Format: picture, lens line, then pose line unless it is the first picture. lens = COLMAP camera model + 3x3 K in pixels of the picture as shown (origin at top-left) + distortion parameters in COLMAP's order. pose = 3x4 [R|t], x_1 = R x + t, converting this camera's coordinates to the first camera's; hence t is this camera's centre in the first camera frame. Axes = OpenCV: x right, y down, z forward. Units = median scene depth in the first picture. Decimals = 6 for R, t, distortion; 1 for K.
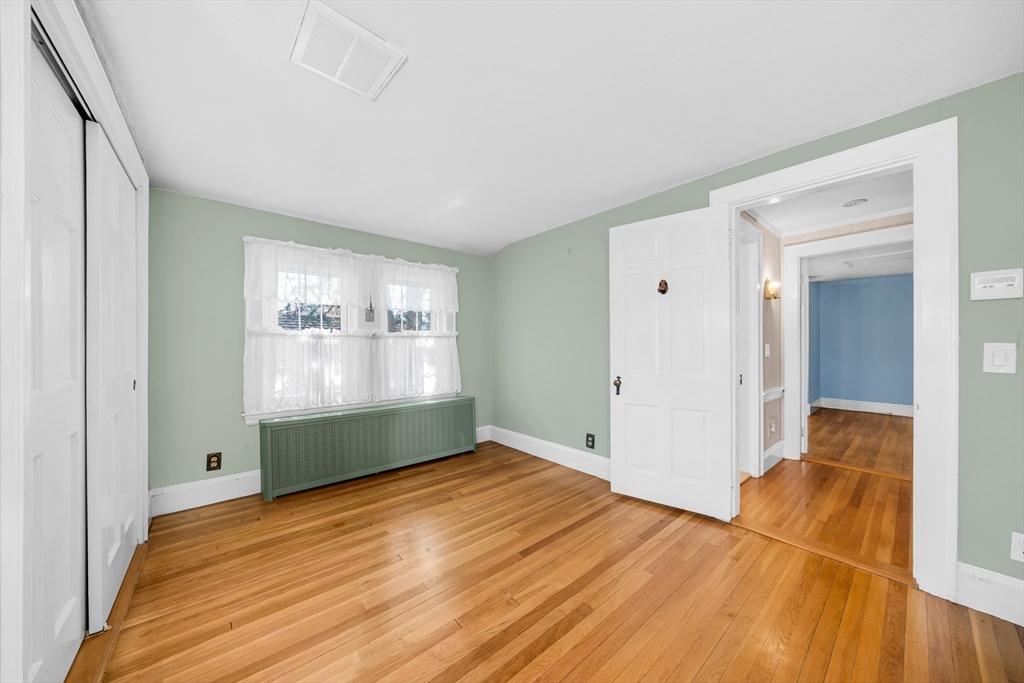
lens RADIAL K [[353.4, 0, 512.4], [0, 353.4, 346.4], [0, 0, 1]] dist [-0.000712, 0.000060]
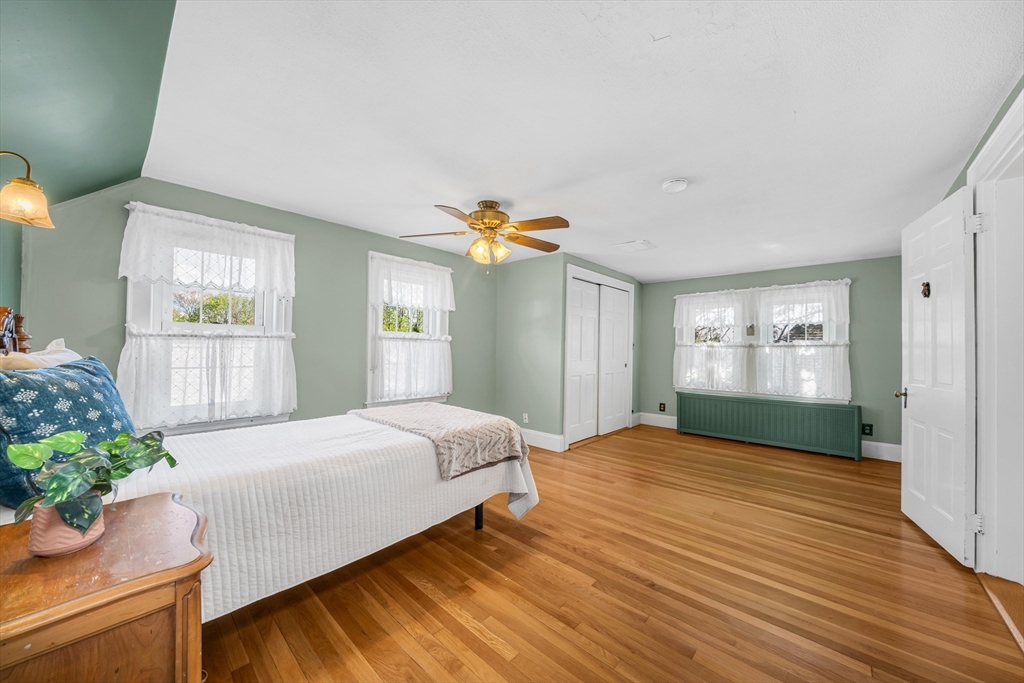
lens RADIAL K [[352.4, 0, 520.3], [0, 352.4, 345.1], [0, 0, 1]] dist [-0.001657, -0.000020]
pose [[0.143404, -0.008912, -0.989624, 0.866423], [-0.023059, 0.999658, -0.012343, 0.006033], [0.989396, 0.024589, 0.143149, -0.103378]]
